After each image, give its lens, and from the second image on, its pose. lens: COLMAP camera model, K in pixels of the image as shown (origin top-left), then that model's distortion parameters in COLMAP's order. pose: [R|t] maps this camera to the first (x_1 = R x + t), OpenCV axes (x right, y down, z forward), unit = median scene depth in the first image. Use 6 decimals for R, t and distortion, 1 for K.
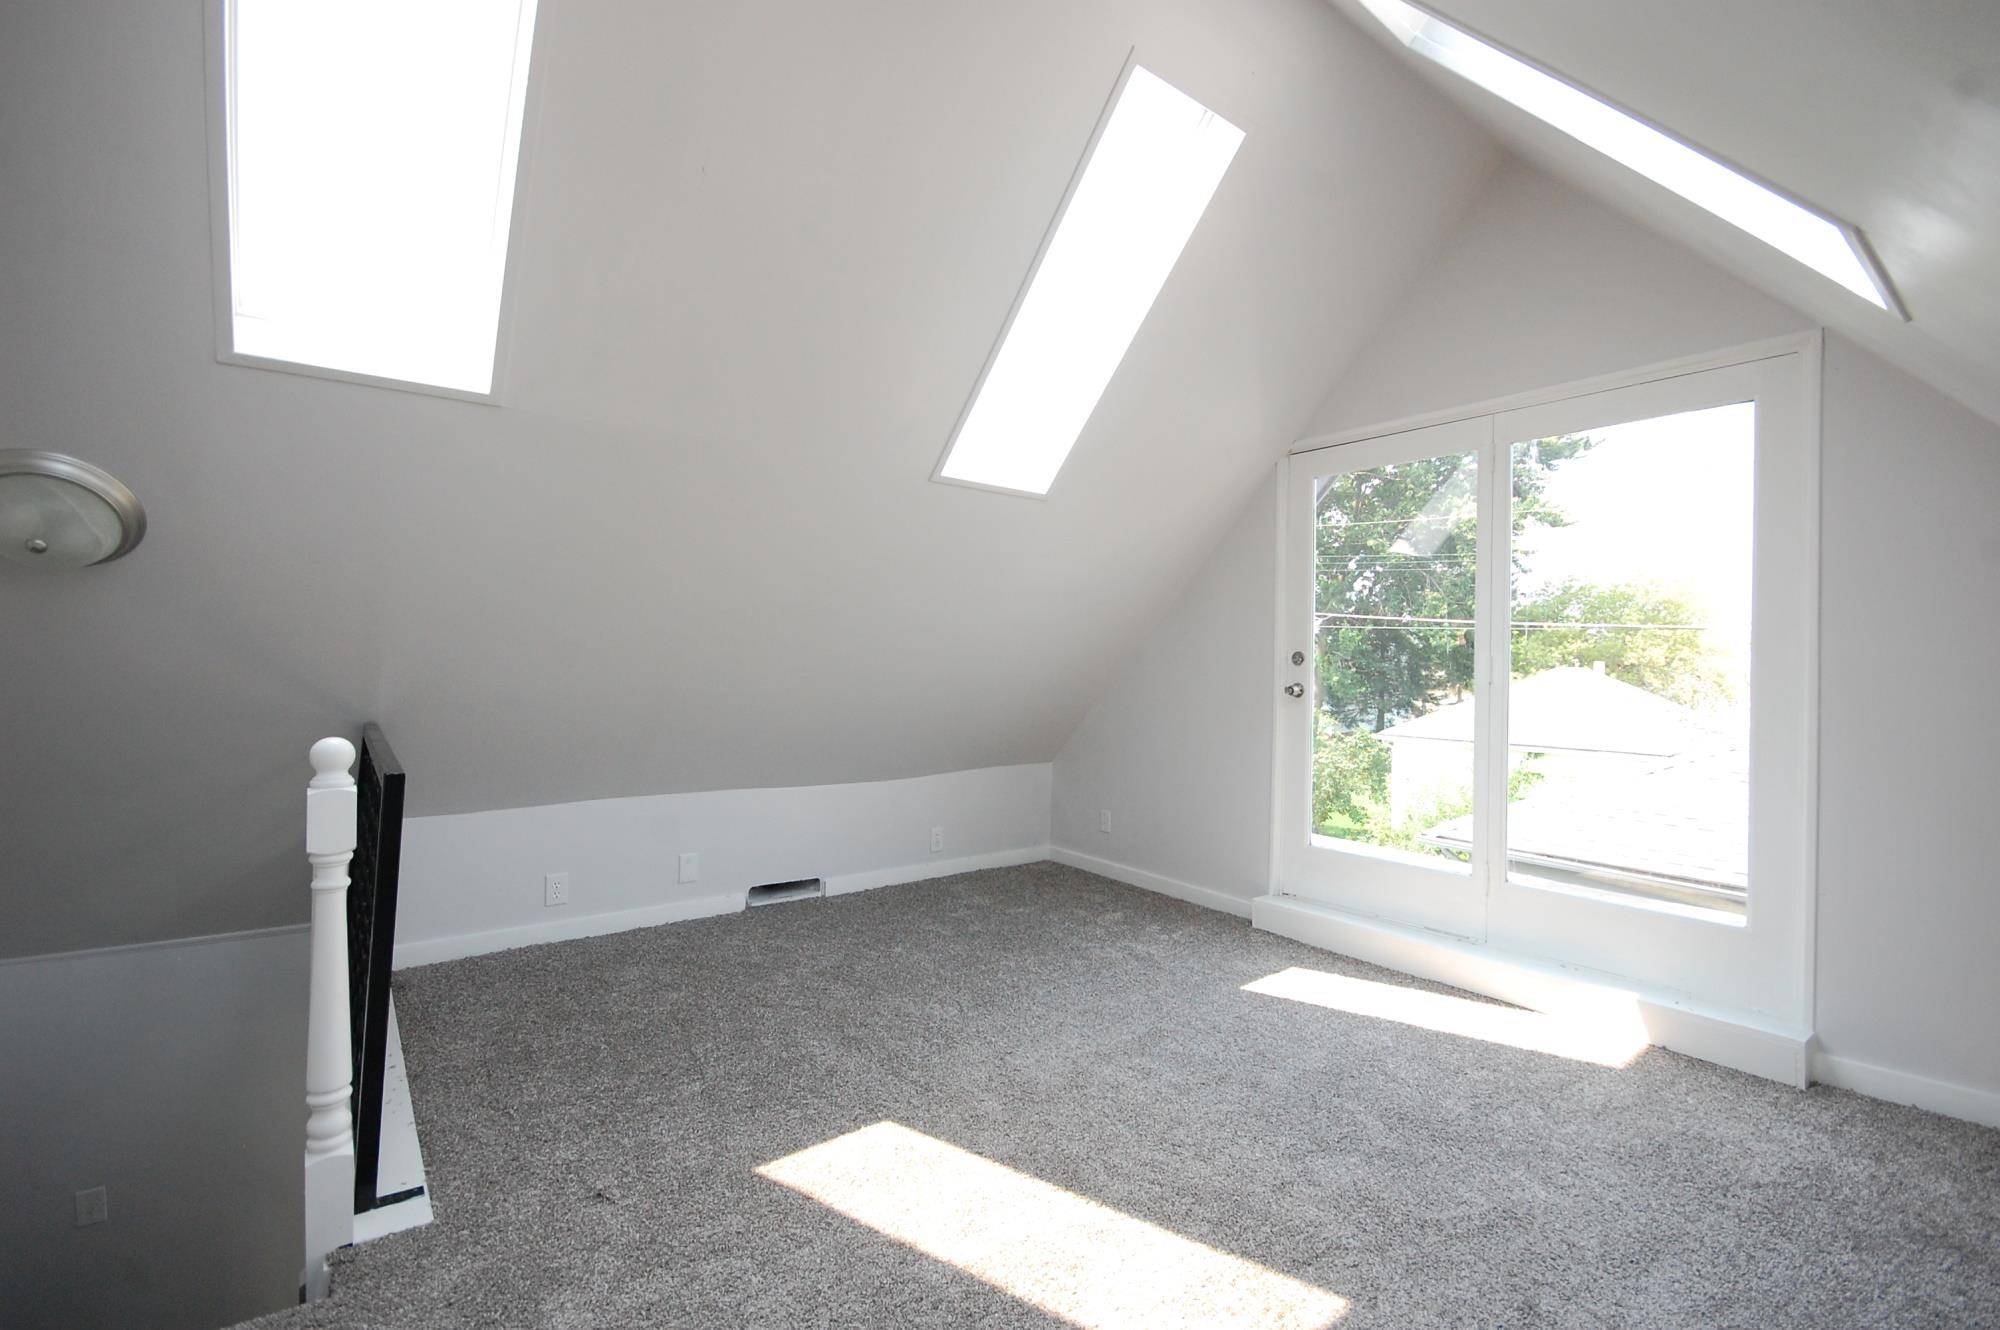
lens RADIAL K [[872.4, 0, 1012.9], [0, 872.4, 662.7], [0, 0, 1]] dist [0.003878, -0.007117]
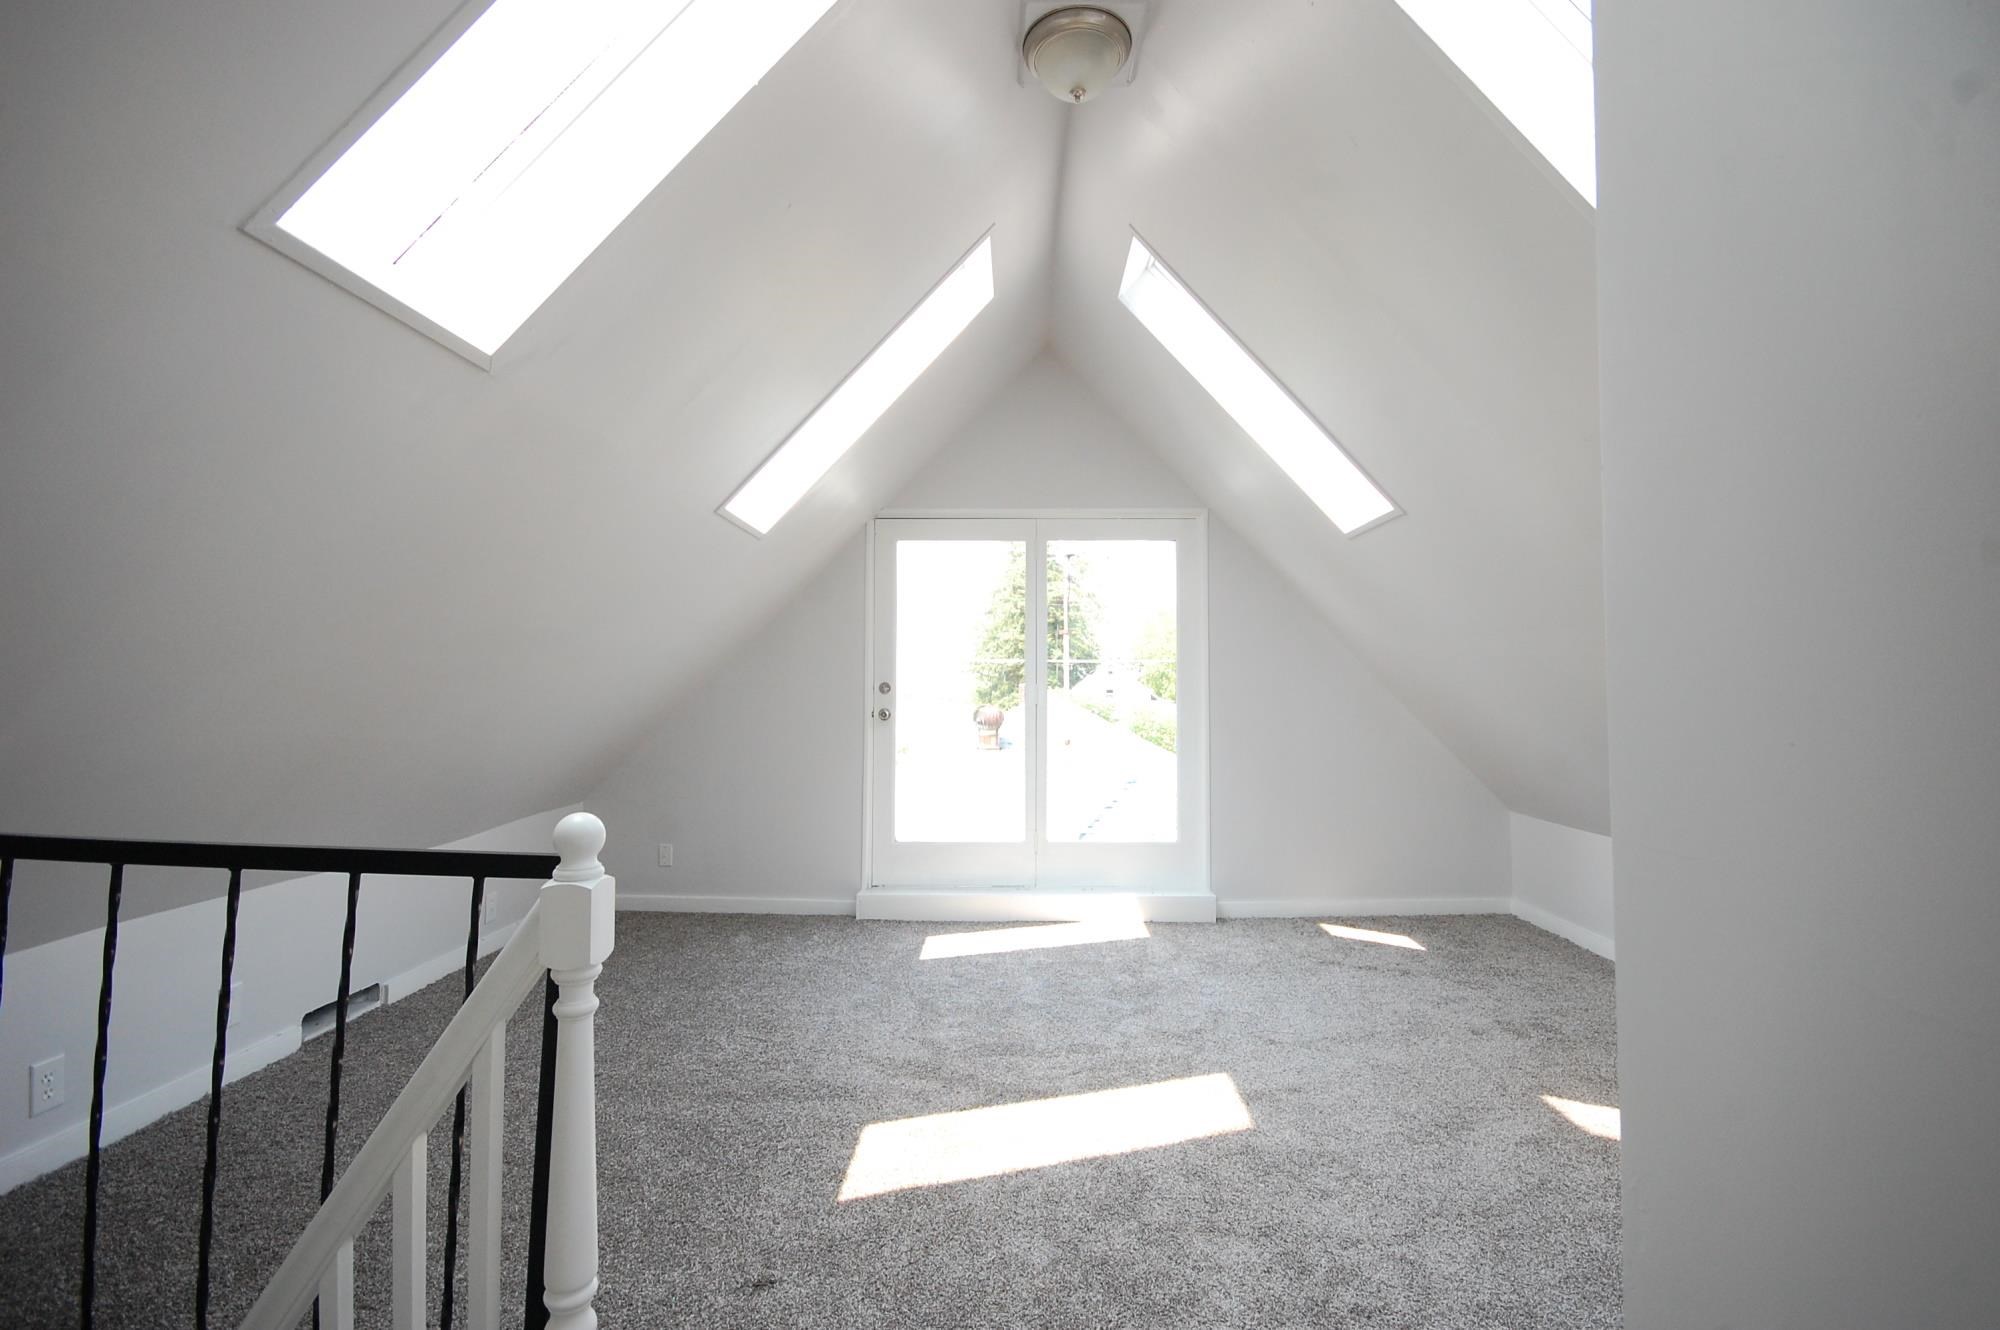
lens RADIAL K [[872.4, 0, 1012.9], [0, 872.4, 662.7], [0, 0, 1]] dist [0.003878, -0.007117]
pose [[0.643037, 0.008218, 0.765791, -0.649694], [0.007452, 0.999828, -0.016987, -0.023951], [-0.765799, 0.016630, 0.642865, 0.113127]]
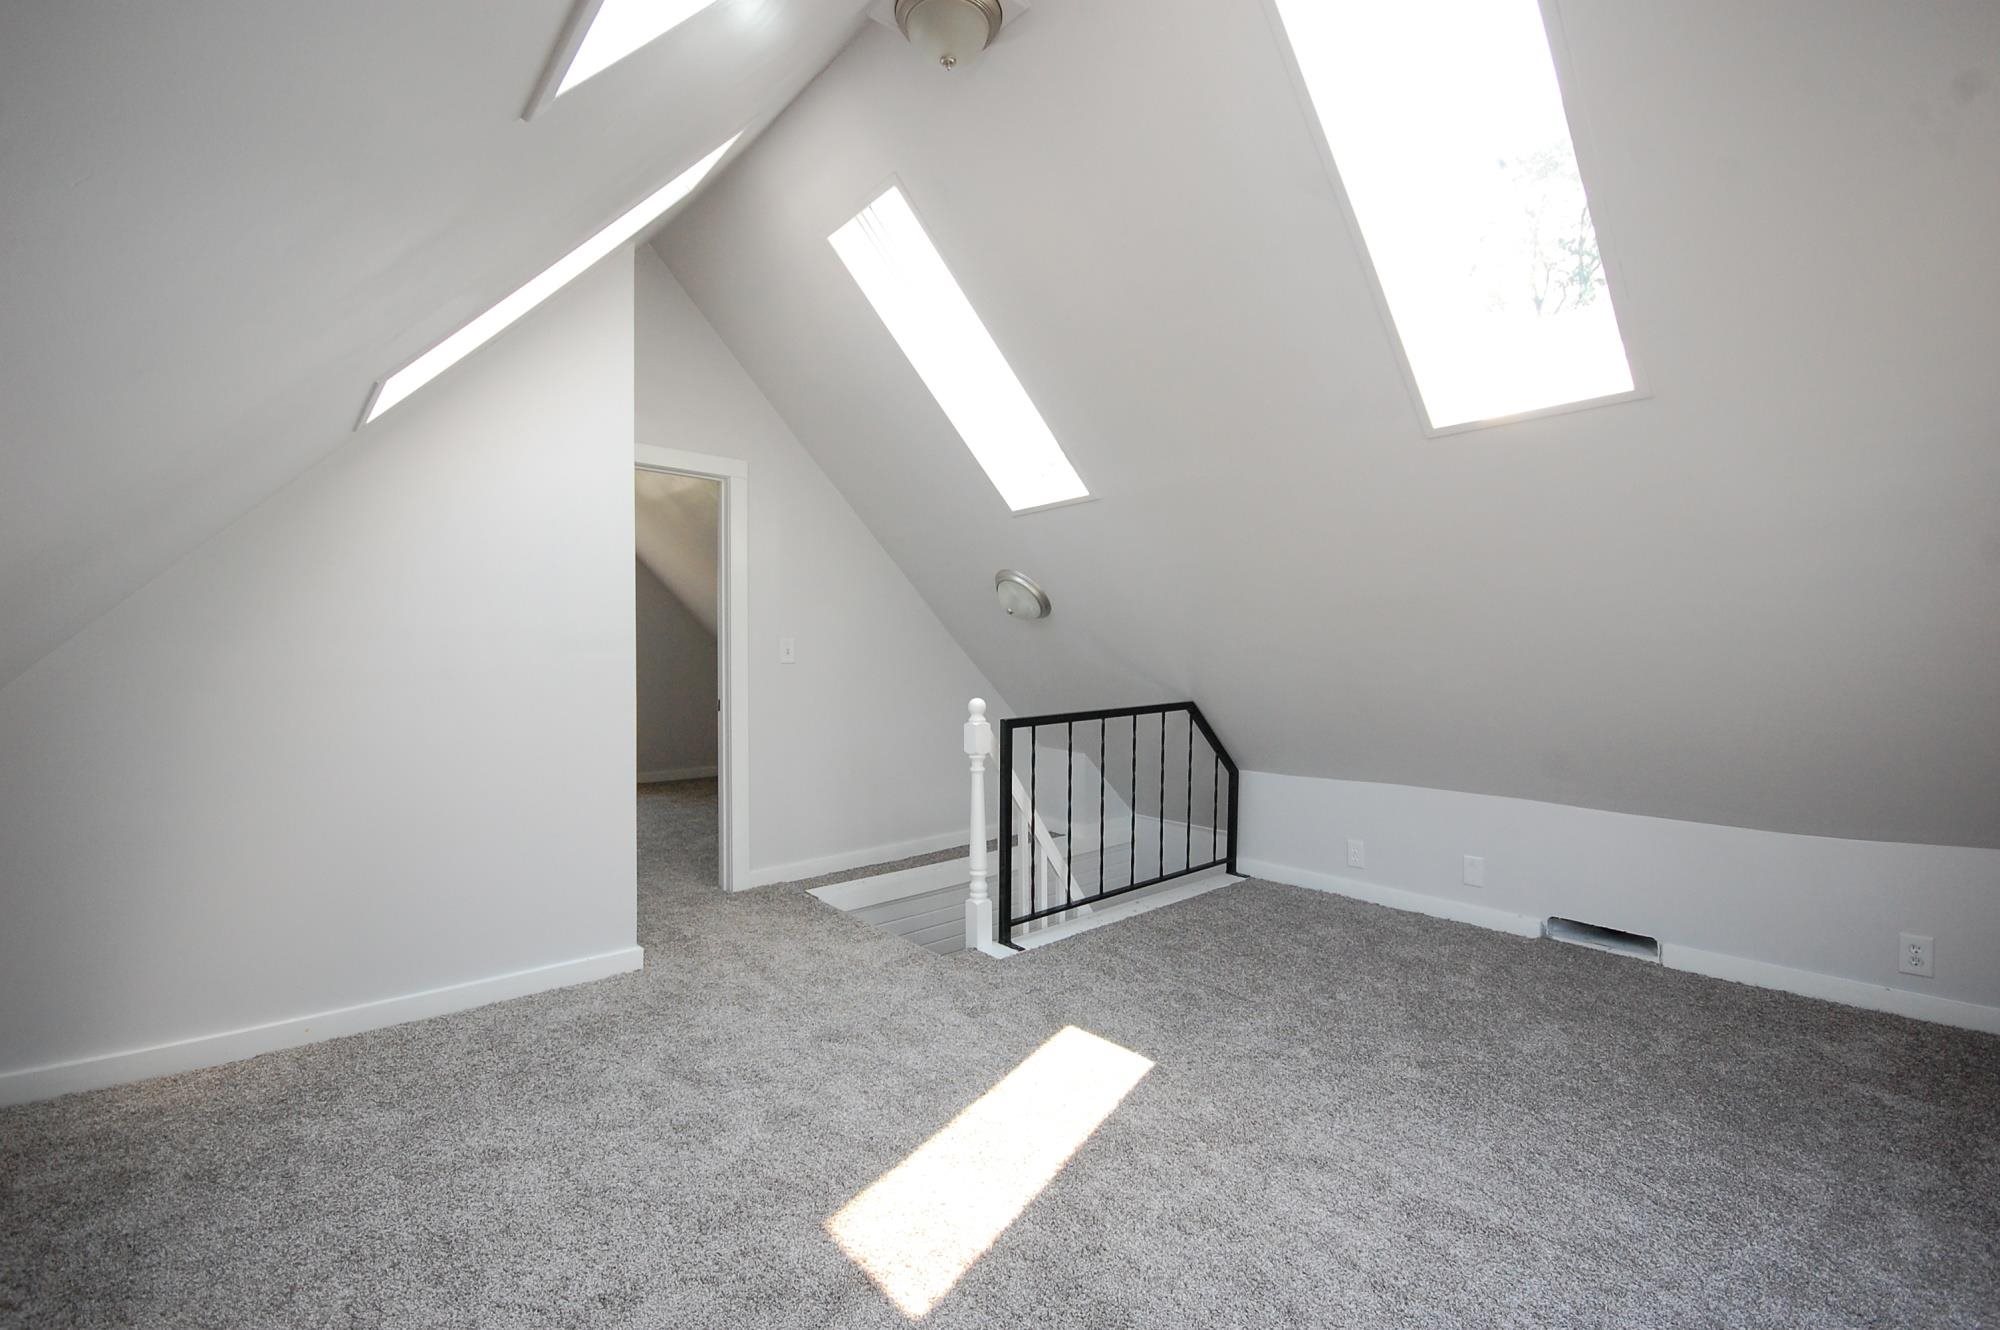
lens RADIAL K [[872.4, 0, 1012.9], [0, 872.4, 662.7], [0, 0, 1]] dist [0.003878, -0.007117]
pose [[0.037210, -0.006735, -0.999285, 0.747338], [0.008237, 0.999945, -0.006433, 0.008394], [0.999274, -0.007991, 0.037264, 0.590773]]
